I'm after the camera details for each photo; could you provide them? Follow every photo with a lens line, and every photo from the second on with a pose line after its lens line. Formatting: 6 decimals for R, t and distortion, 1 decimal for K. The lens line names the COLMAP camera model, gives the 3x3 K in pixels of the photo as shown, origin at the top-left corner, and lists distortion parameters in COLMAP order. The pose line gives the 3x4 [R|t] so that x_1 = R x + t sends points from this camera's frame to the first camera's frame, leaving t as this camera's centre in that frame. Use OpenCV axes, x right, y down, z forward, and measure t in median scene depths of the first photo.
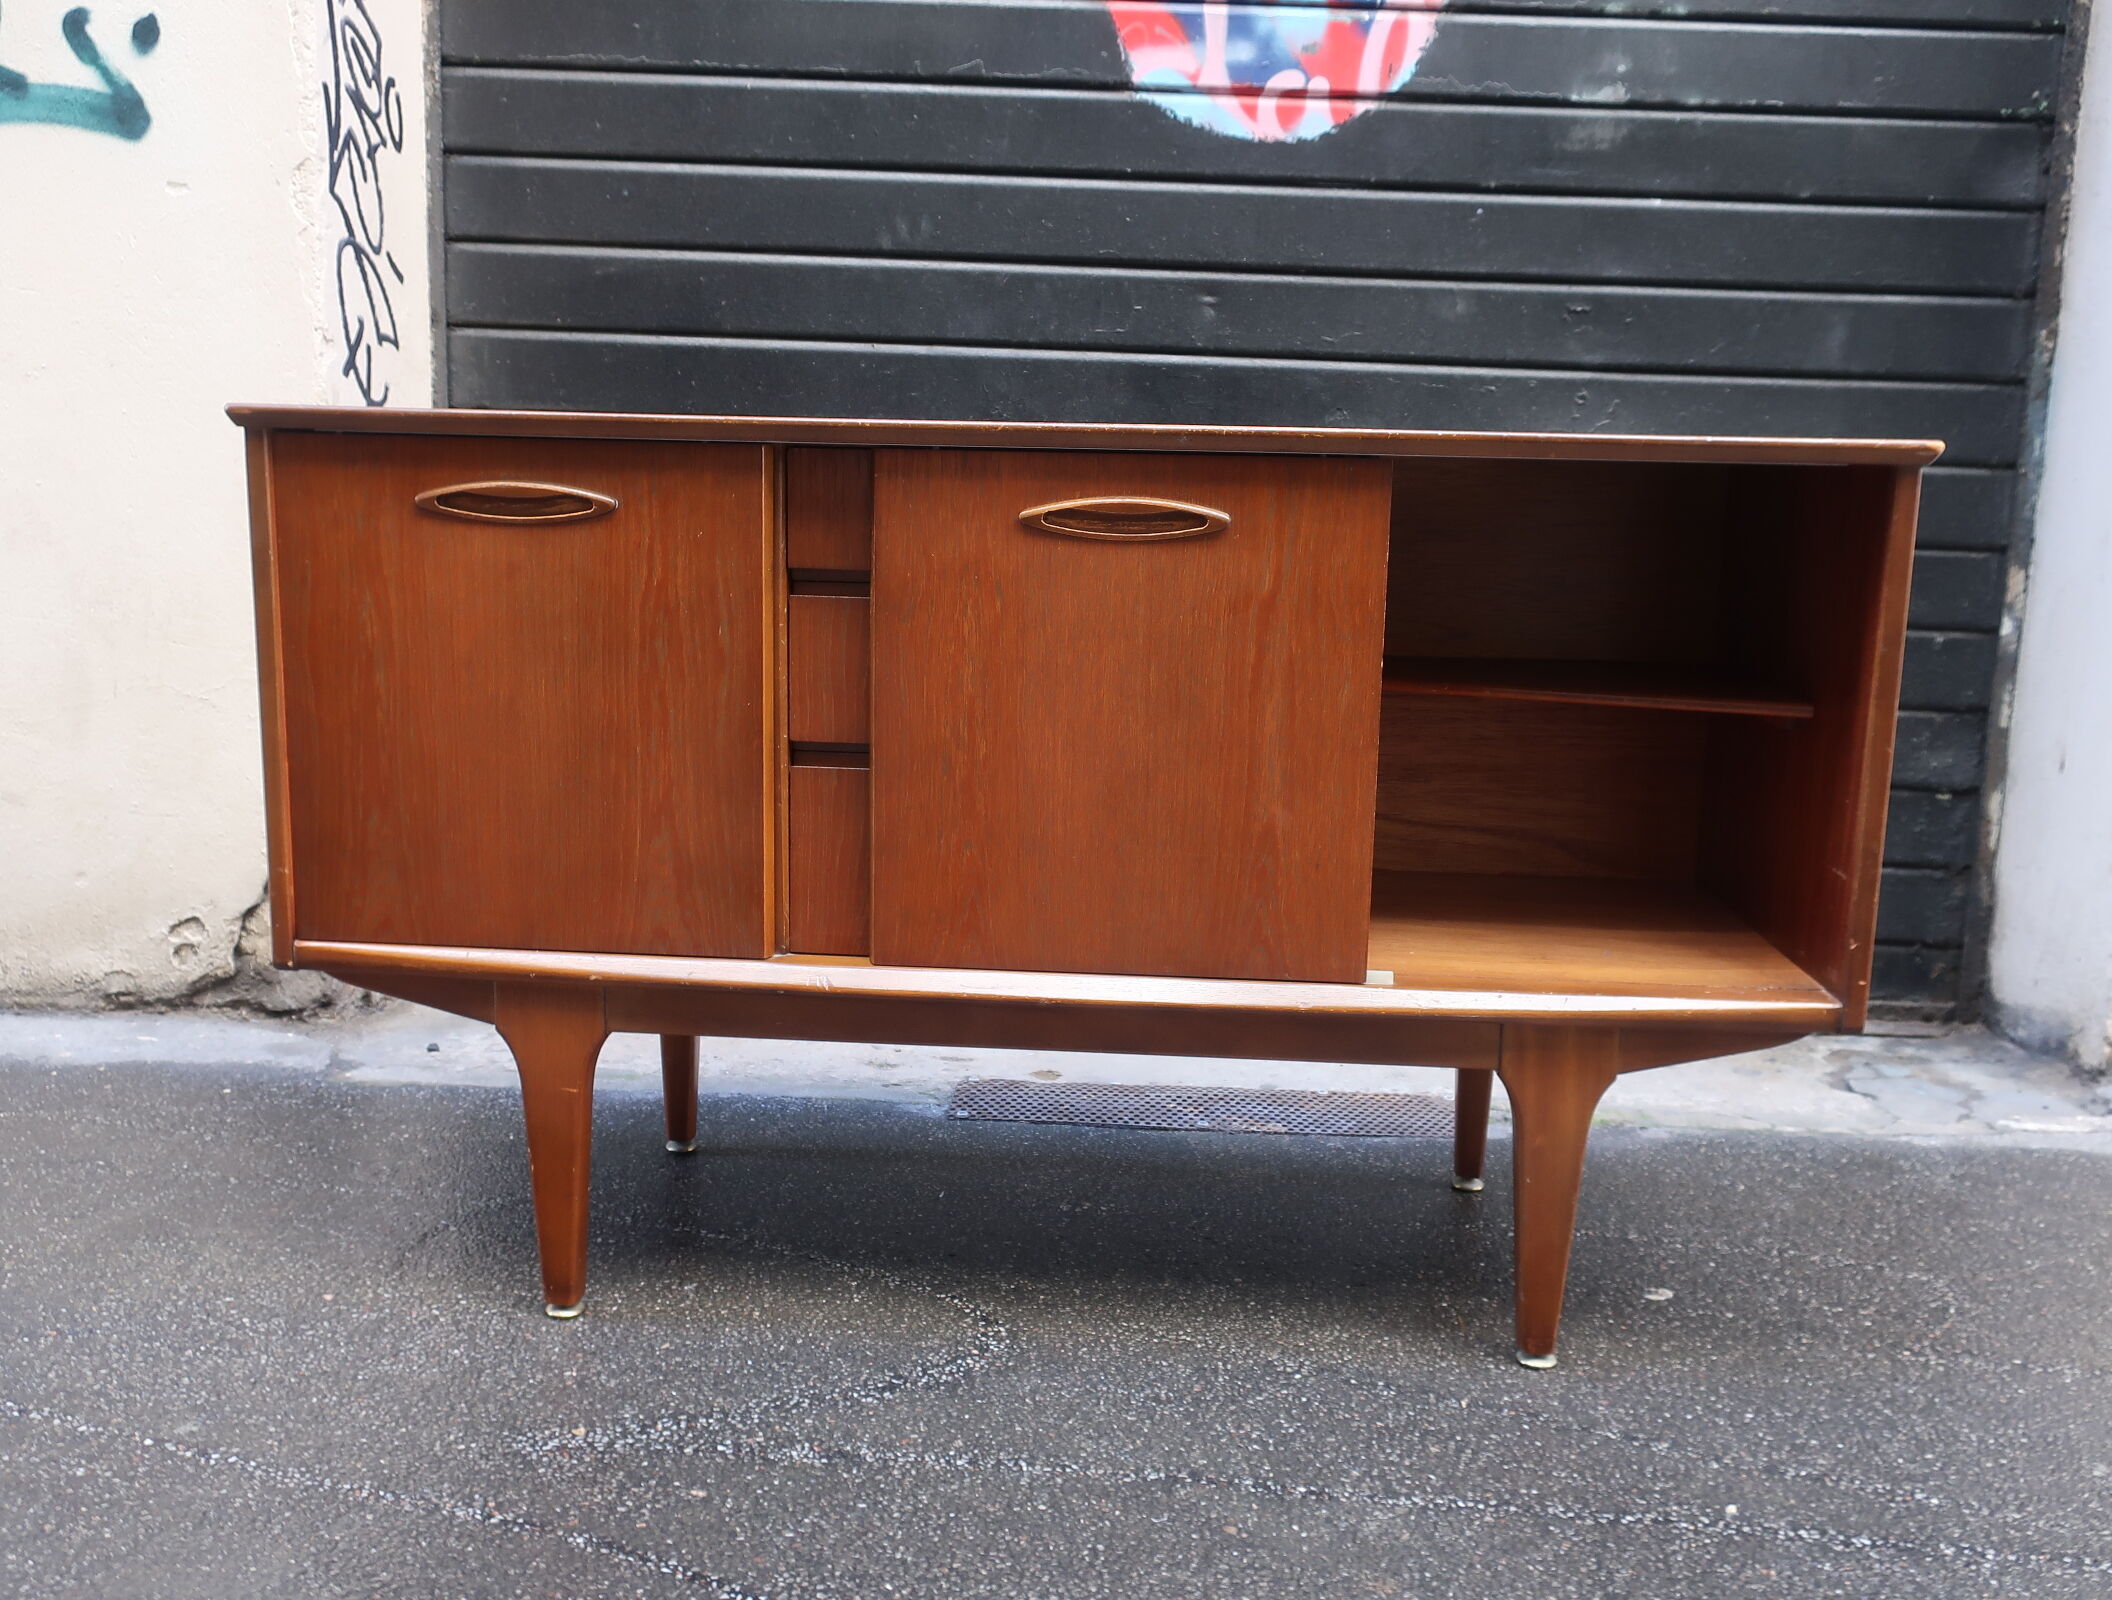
lens RADIAL K [[1901.8, 0, 1057.9], [0, 1901.8, 813.0], [0, 0, 1]] dist [-0.007155, 0.003339]
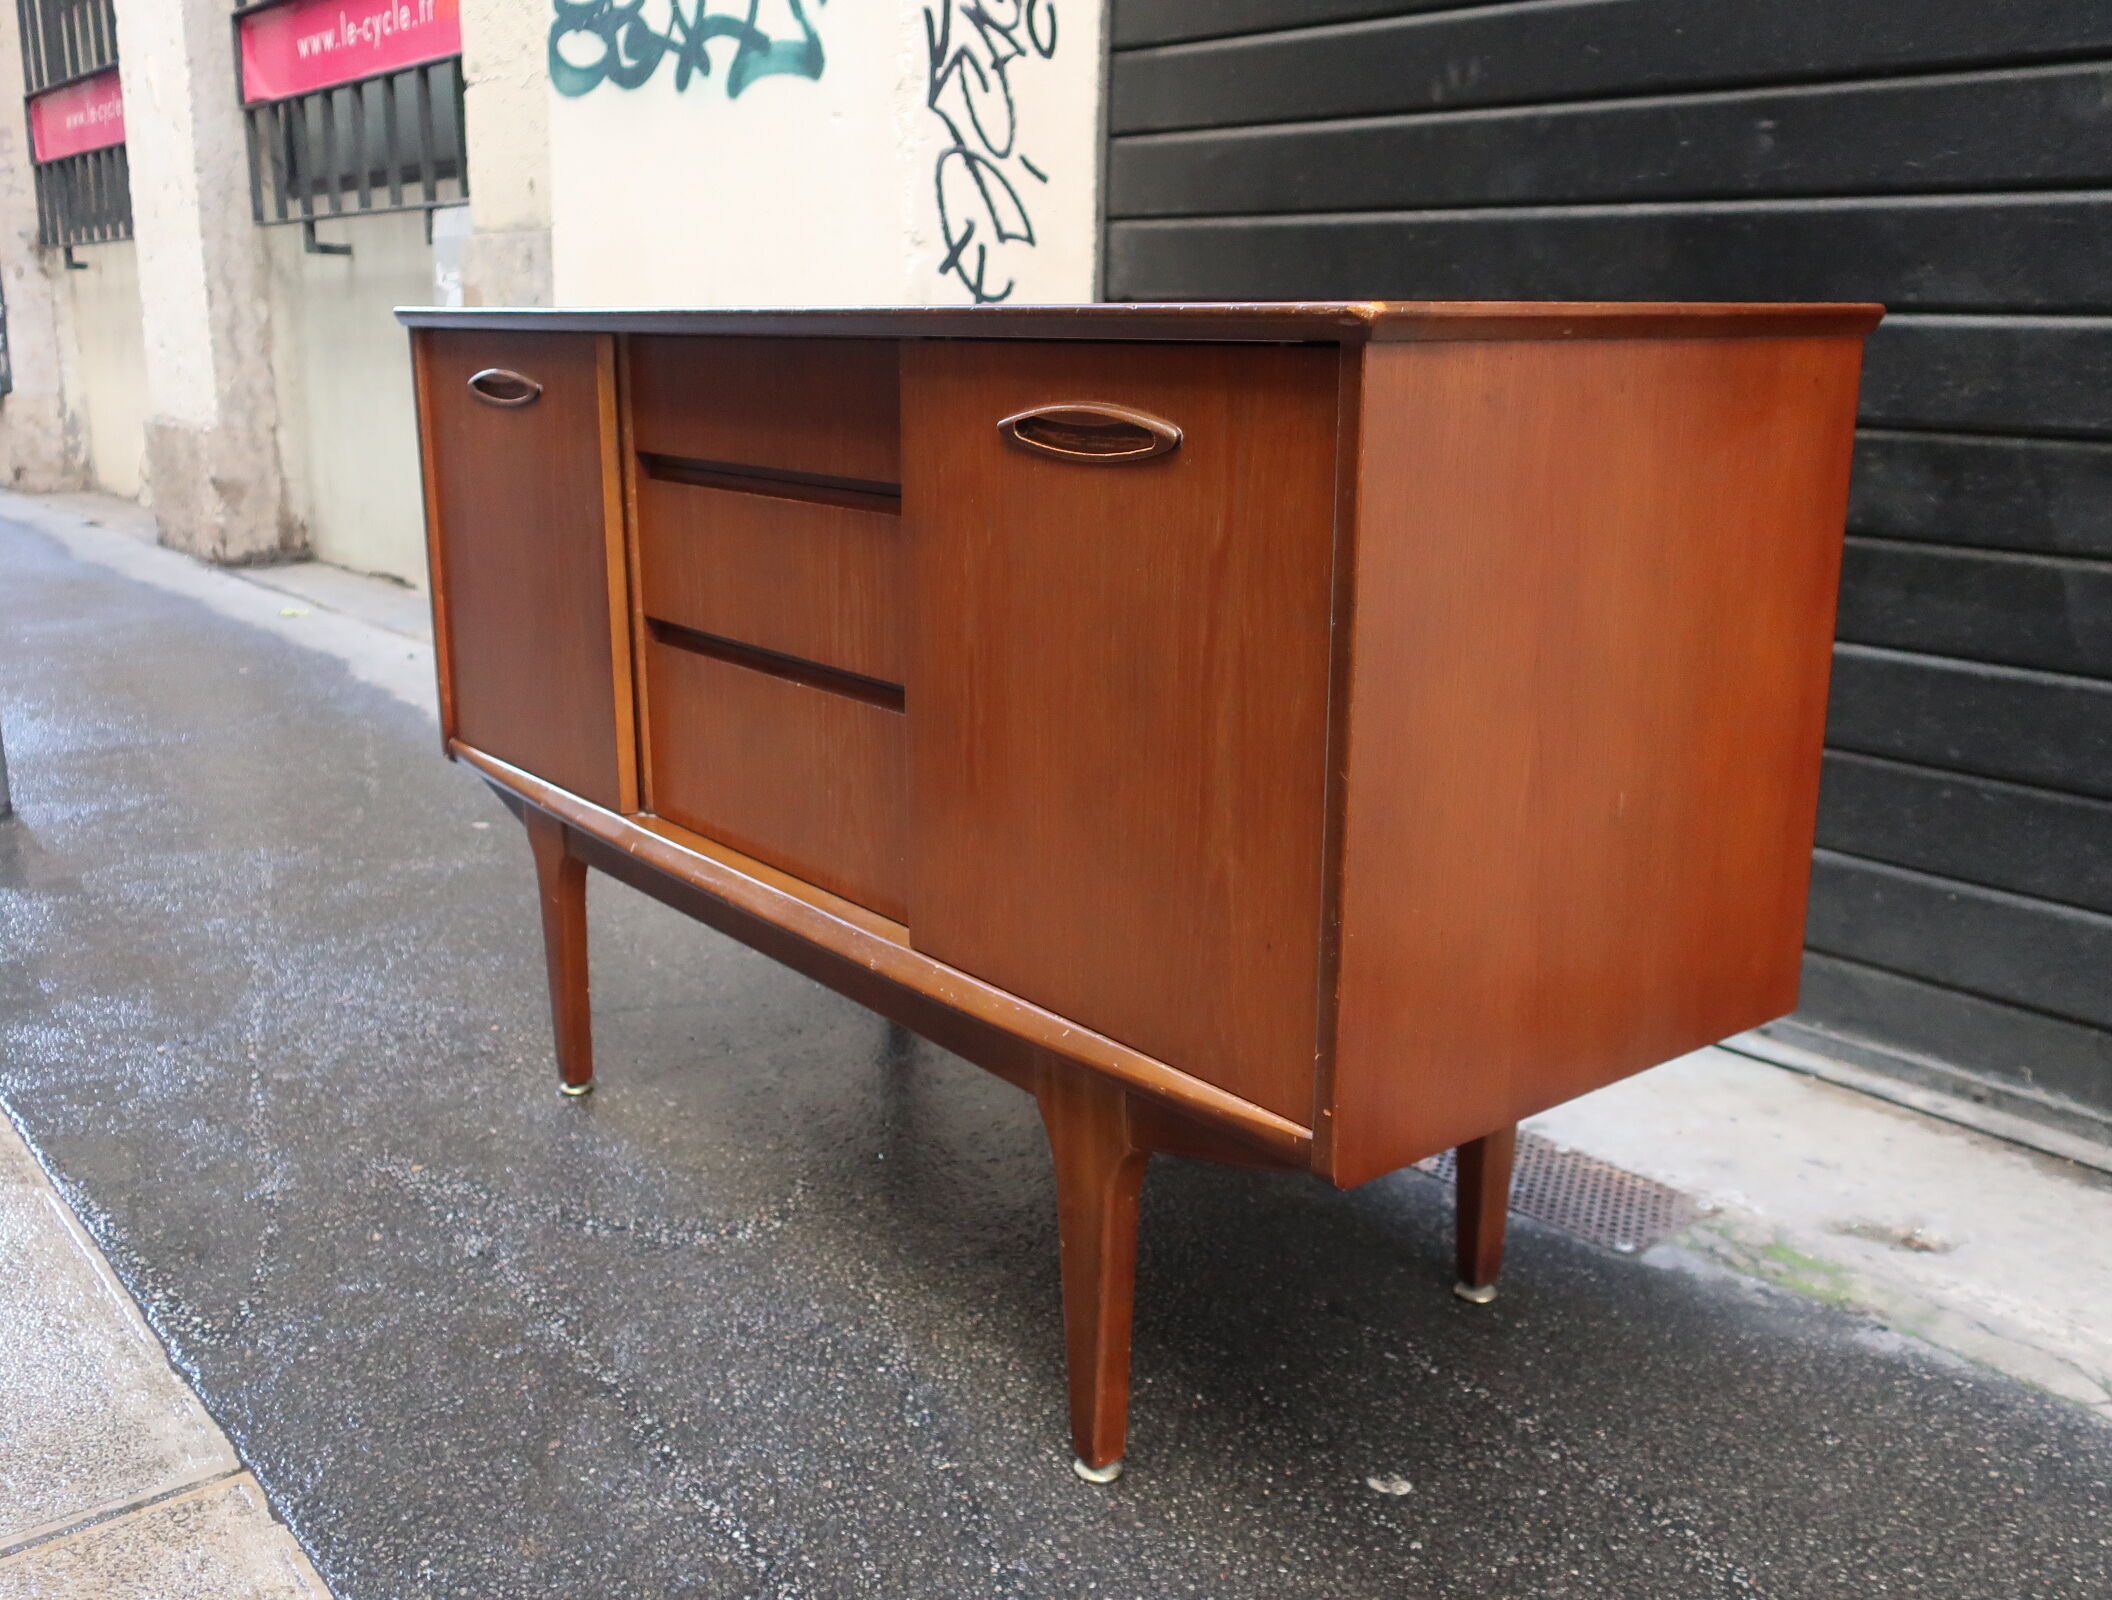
lens RADIAL K [[1901.8, 0, 1049.5], [0, 1901.8, 814.7], [0, 0, 1]] dist [-0.007155, 0.003339]
pose [[0.665454, 0.165863, -0.727778, 0.505414], [-0.123431, 0.986029, 0.111859, -0.047489], [0.736163, 0.015394, 0.676630, 0.282622]]
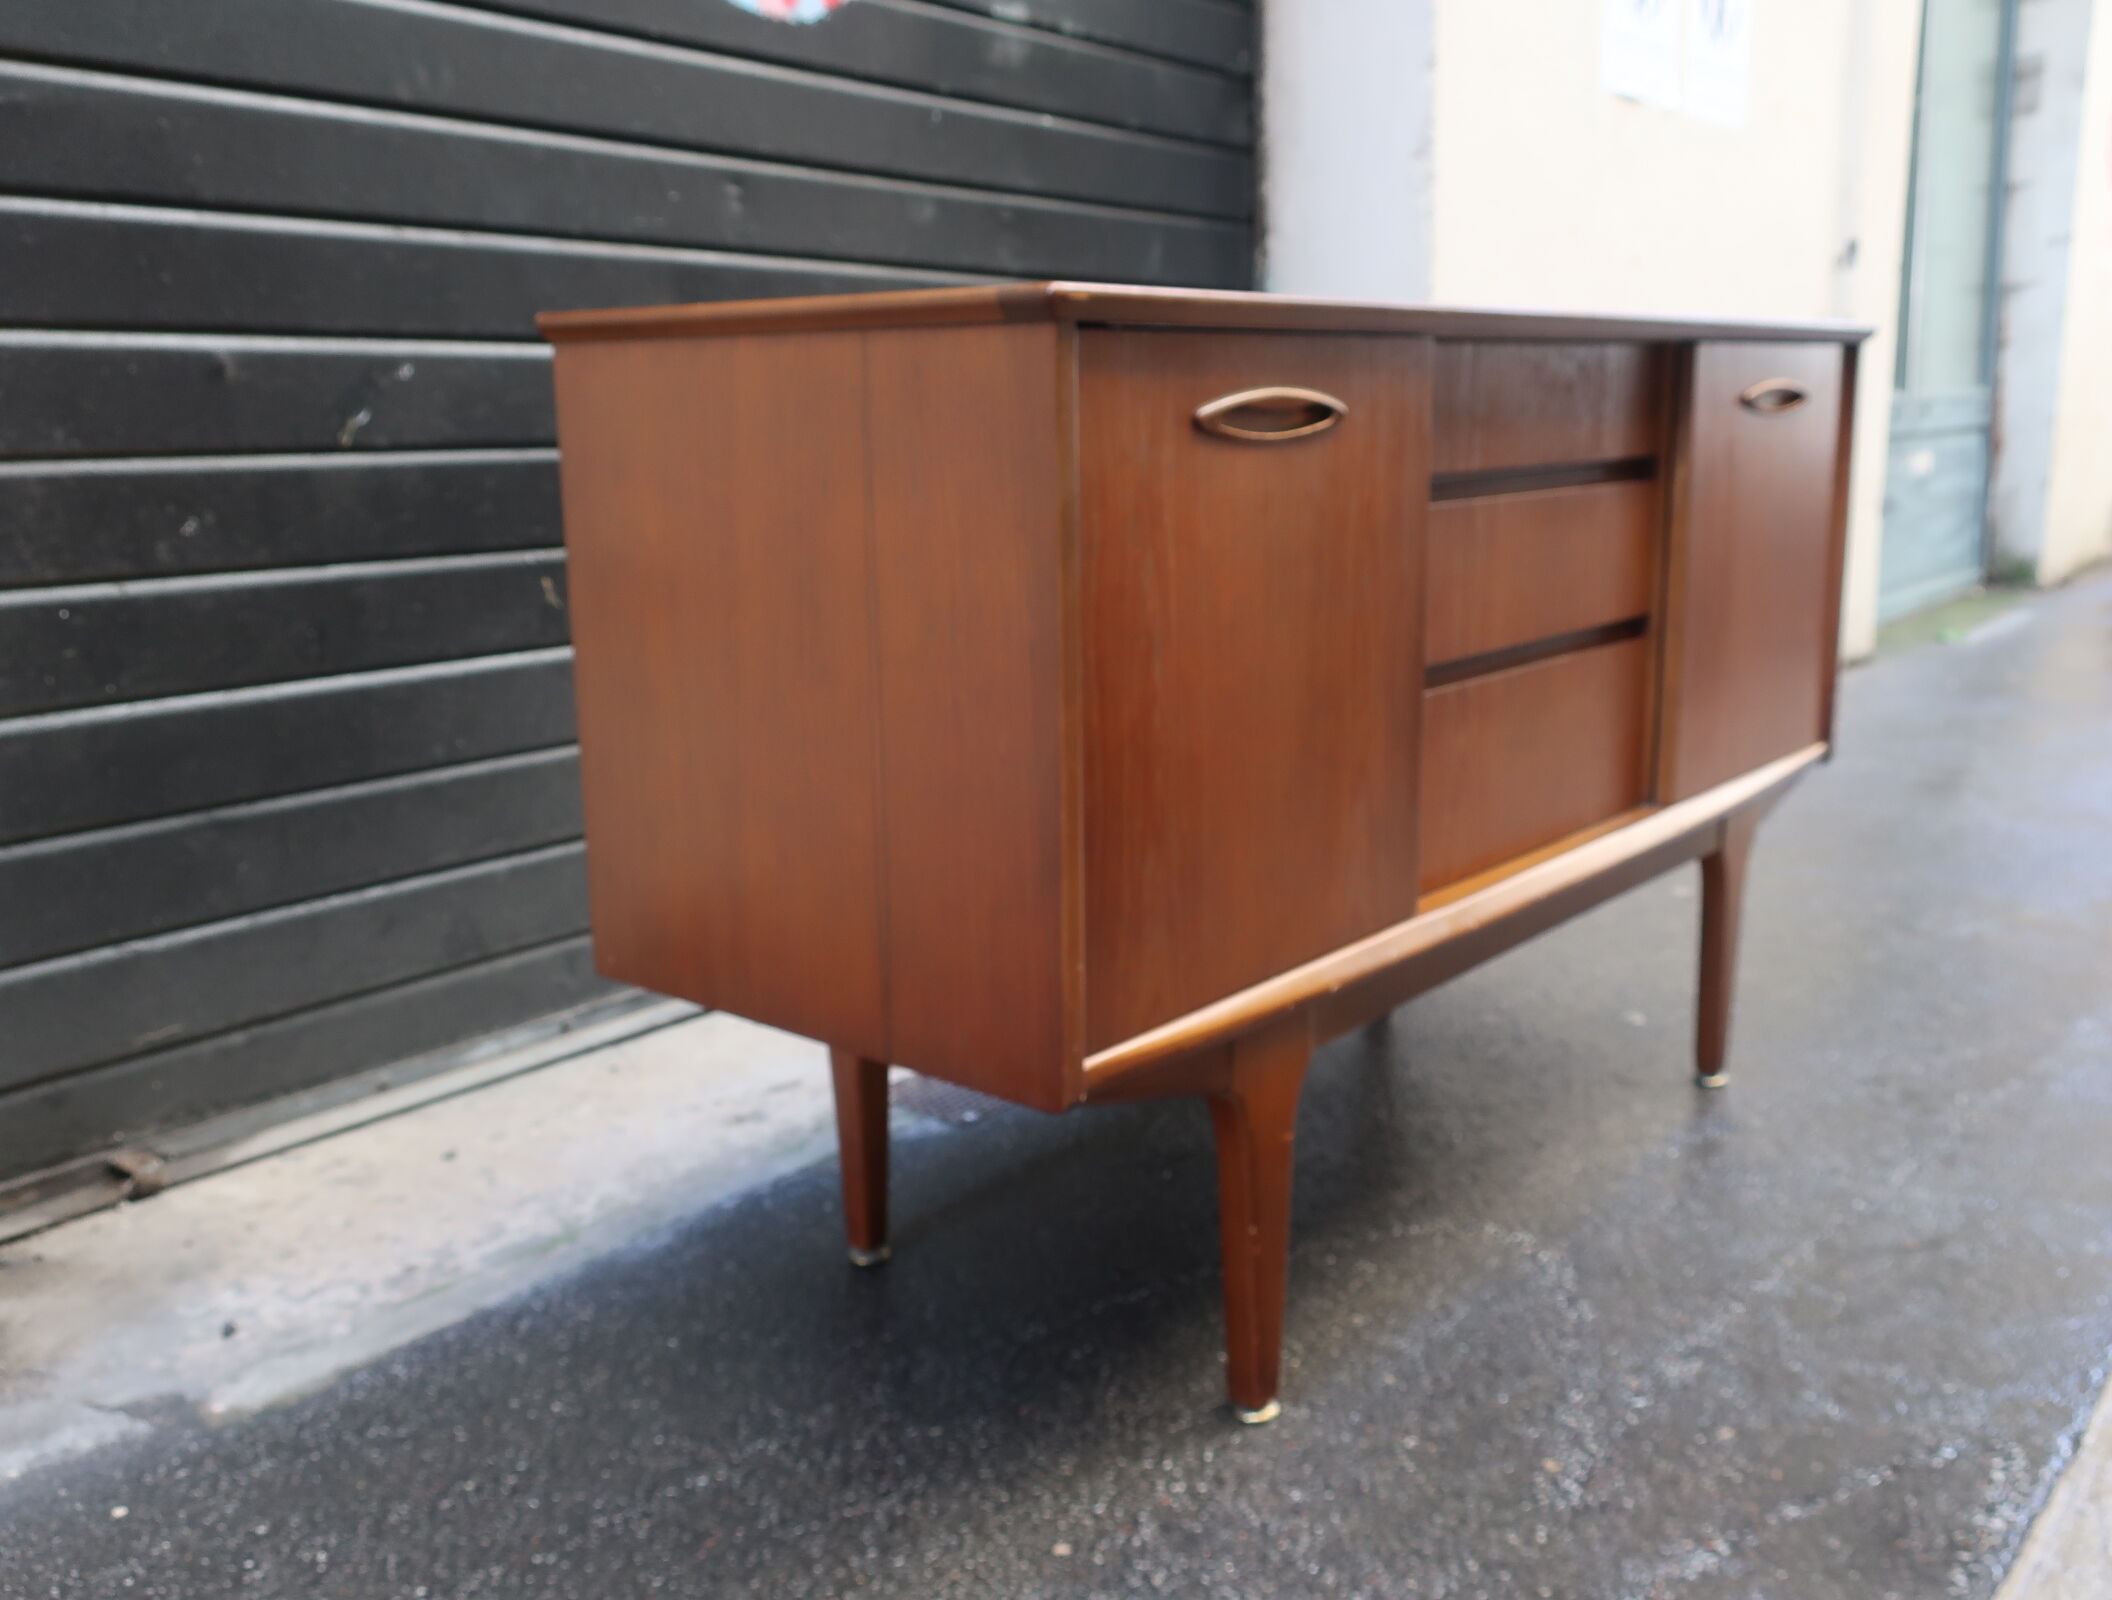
lens RADIAL K [[1901.8, 0, 1071.9], [0, 1901.8, 784.6], [0, 0, 1]] dist [-0.007155, 0.003339]
pose [[0.584680, -0.194396, 0.787629, -0.600414], [0.177568, 0.977990, 0.109566, -0.069533], [-0.791592, 0.075797, 0.606330, 0.367841]]
